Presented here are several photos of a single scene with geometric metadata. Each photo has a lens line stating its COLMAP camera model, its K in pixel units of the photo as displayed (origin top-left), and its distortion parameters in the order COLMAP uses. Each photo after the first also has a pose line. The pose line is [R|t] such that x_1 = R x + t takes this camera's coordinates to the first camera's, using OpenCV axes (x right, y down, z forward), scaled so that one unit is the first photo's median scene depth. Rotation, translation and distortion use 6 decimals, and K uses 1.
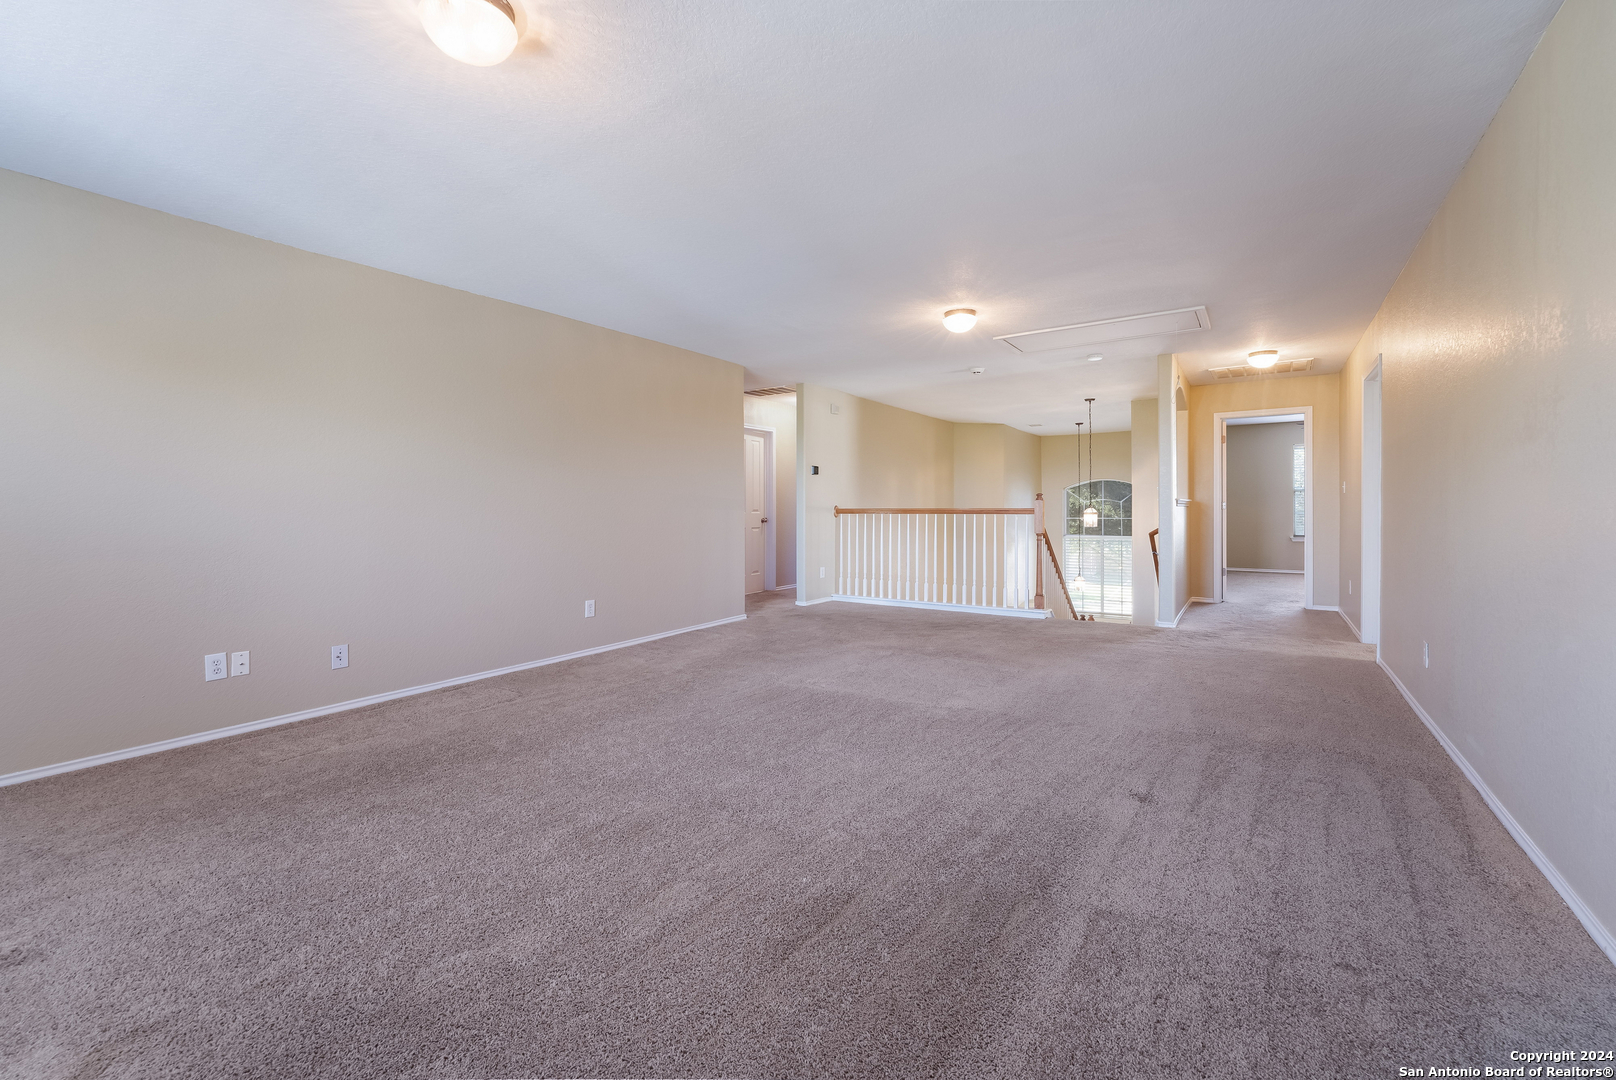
lens RADIAL K [[662.3, 0, 802.2], [0, 662.3, 523.8], [0, 0, 1]] dist [-0.001910, -0.000036]
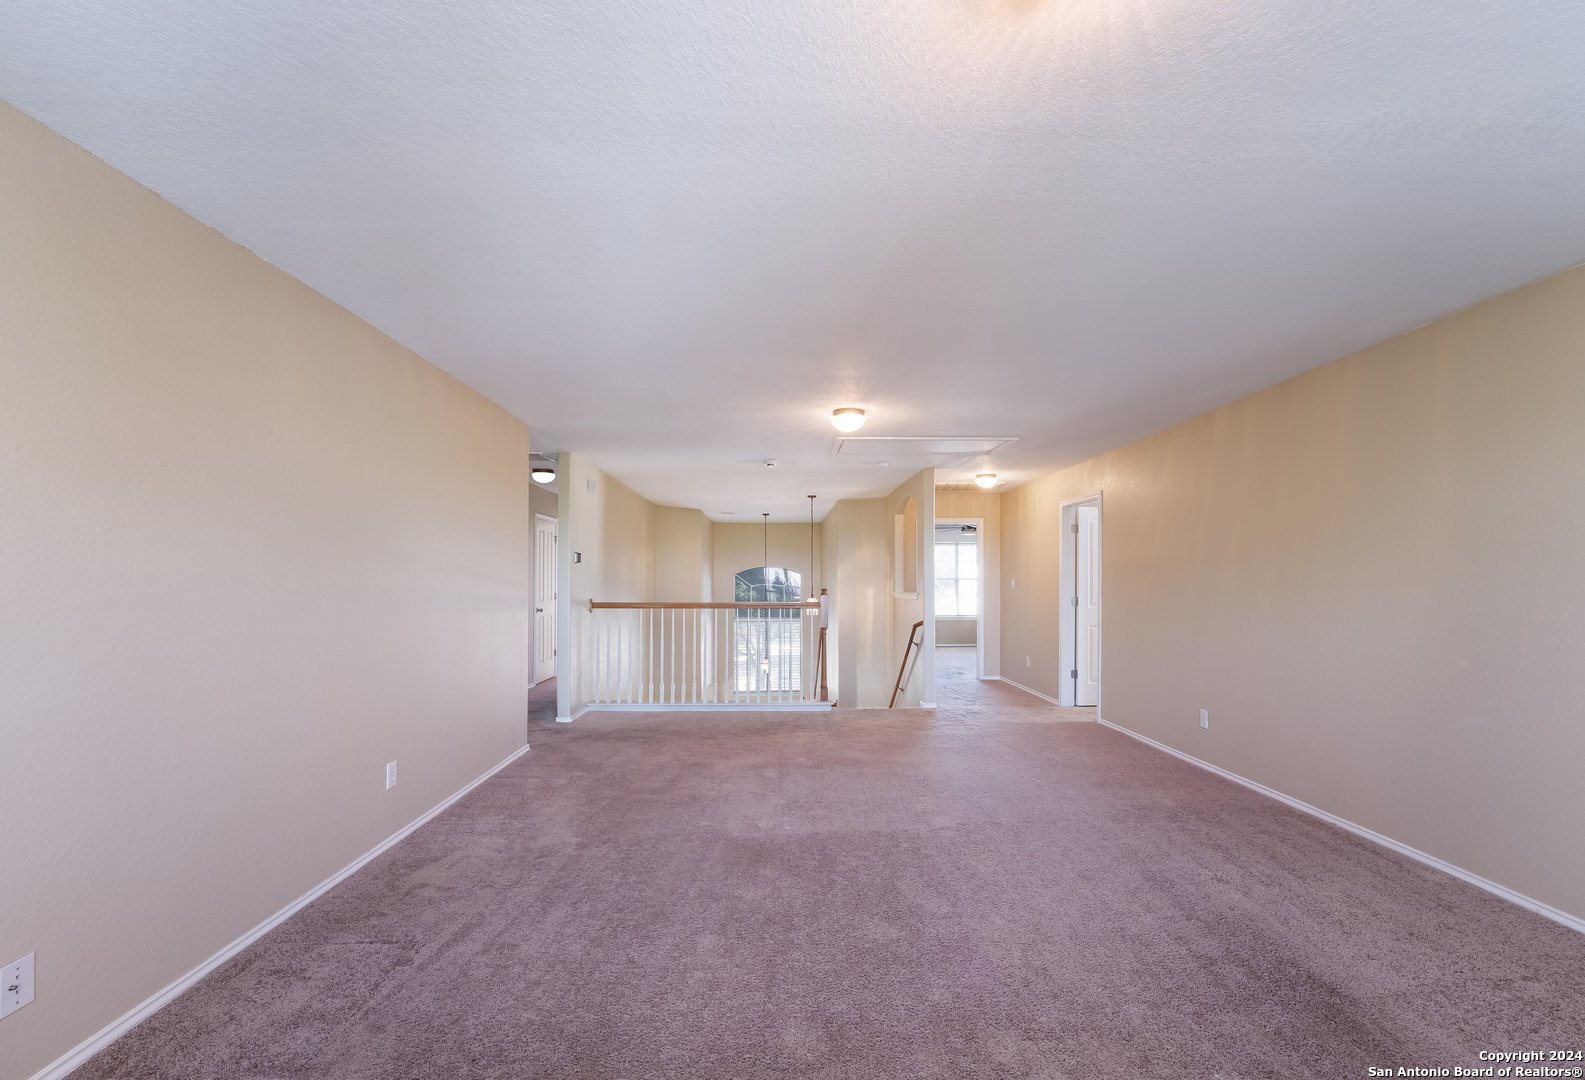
lens RADIAL K [[678.7, 0, 790.0], [0, 678.7, 576.4], [0, 0, 1]] dist [-0.003402, -0.000265]
pose [[0.815830, 0.010095, 0.578203, -0.323942], [0.009335, 0.999487, -0.030623, -0.035634], [-0.578216, 0.030381, 0.815318, 0.187660]]
